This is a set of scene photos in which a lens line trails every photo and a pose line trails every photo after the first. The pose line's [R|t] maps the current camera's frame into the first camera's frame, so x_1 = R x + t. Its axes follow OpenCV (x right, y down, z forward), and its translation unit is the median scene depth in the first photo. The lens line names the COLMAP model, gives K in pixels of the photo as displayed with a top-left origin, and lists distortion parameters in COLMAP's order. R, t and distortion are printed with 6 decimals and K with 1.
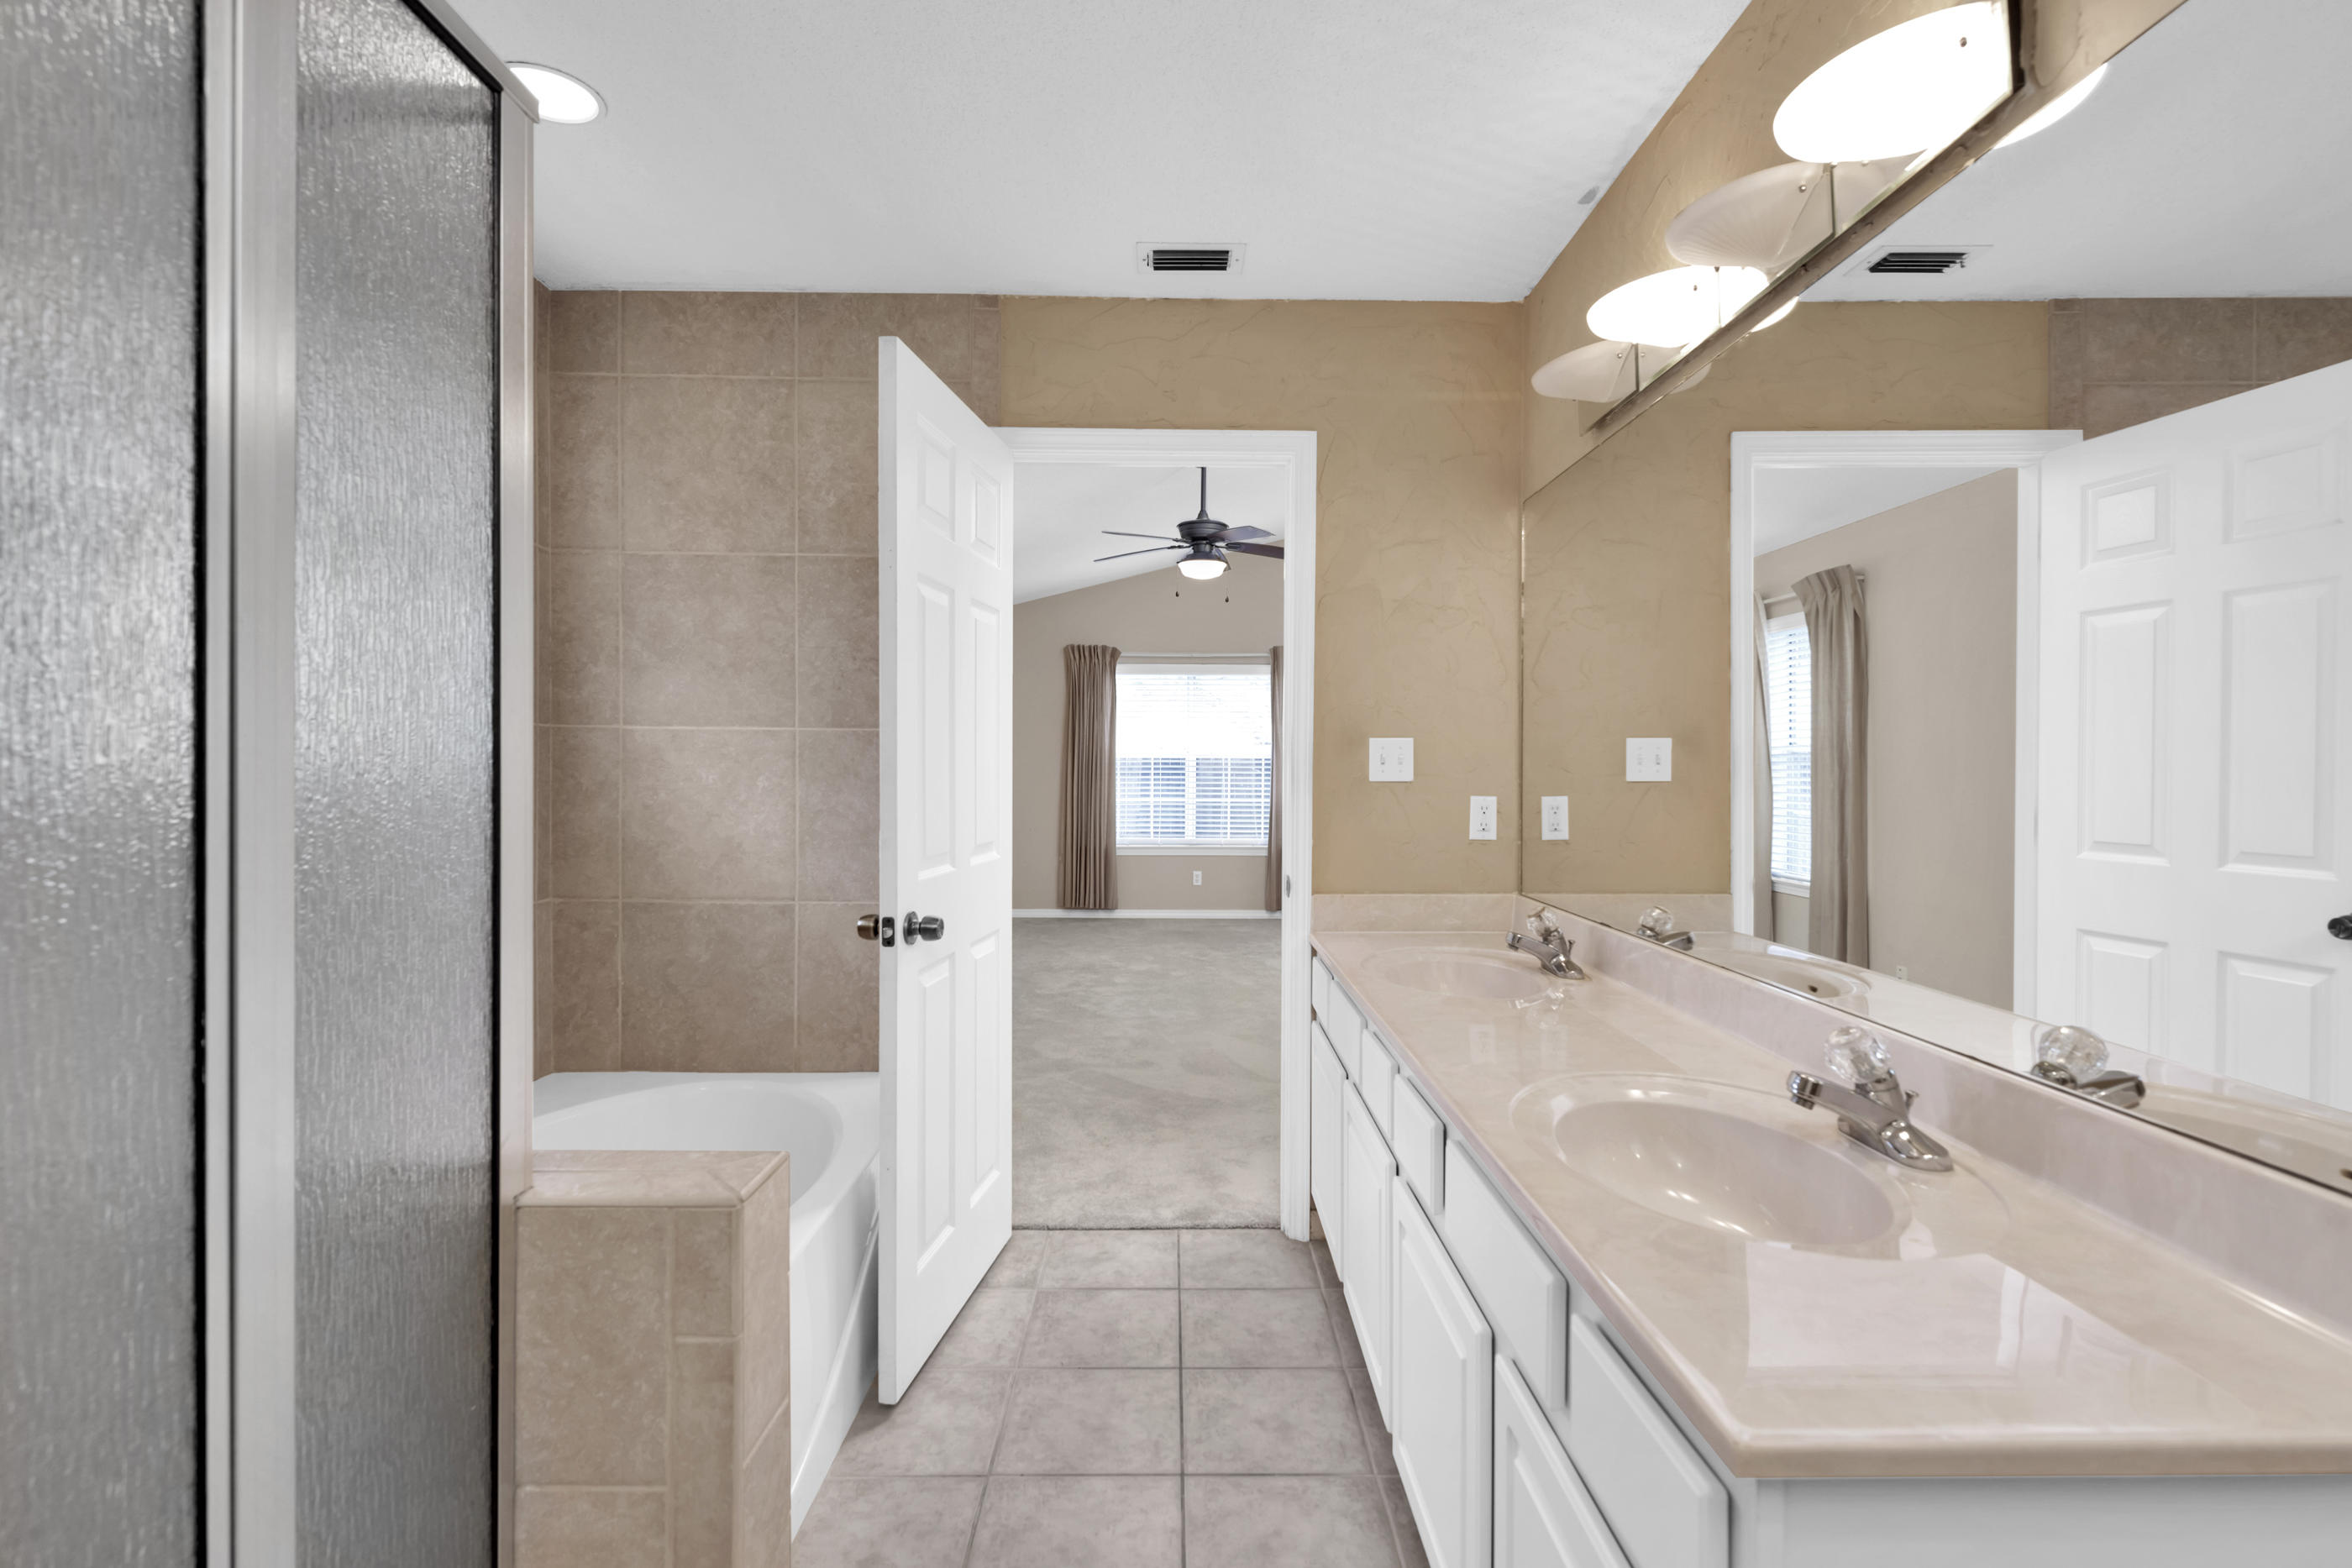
lens RADIAL K [[1117.6, 0, 1173.3], [0, 1117.6, 783.1], [0, 0, 1]] dist [0.005927, -0.000086]
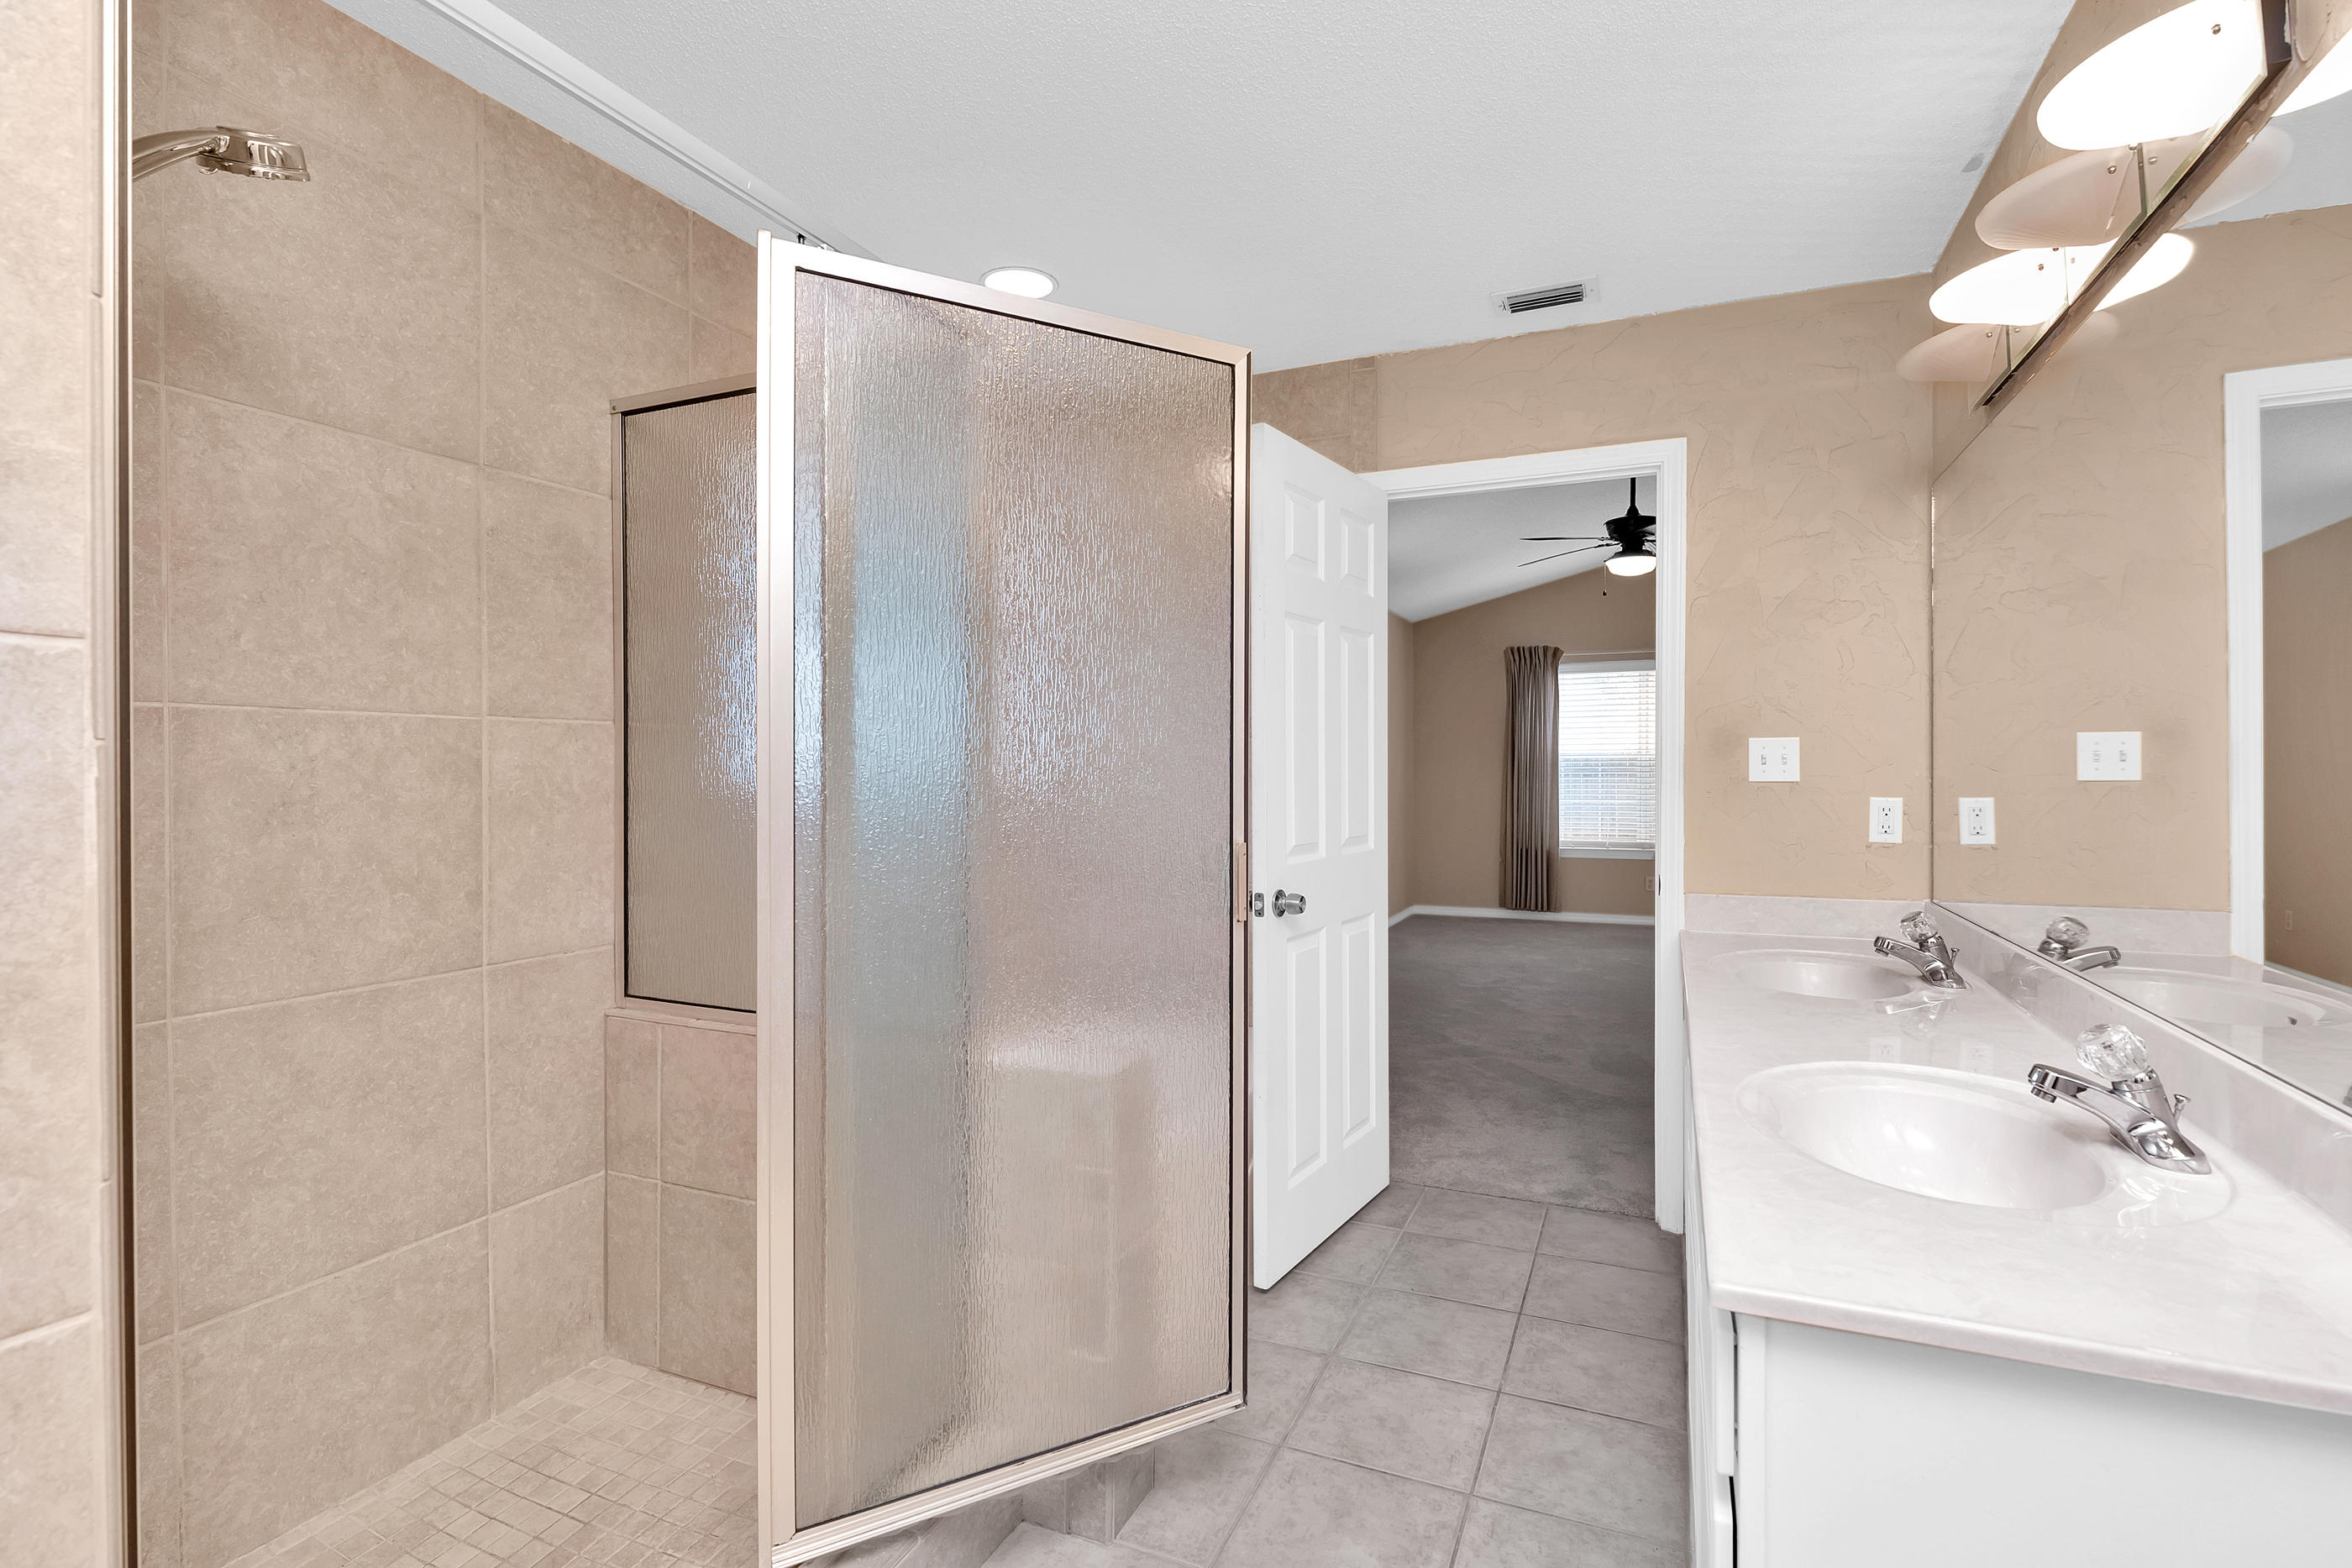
lens RADIAL K [[1117.6, 0, 1175.3], [0, 1117.6, 779.1], [0, 0, 1]] dist [0.005927, -0.000086]
pose [[0.913292, -0.003619, -0.407289, 0.127619], [0.001598, 0.999985, -0.005304, 0.000659], [0.407302, 0.004193, 0.913284, -0.128938]]
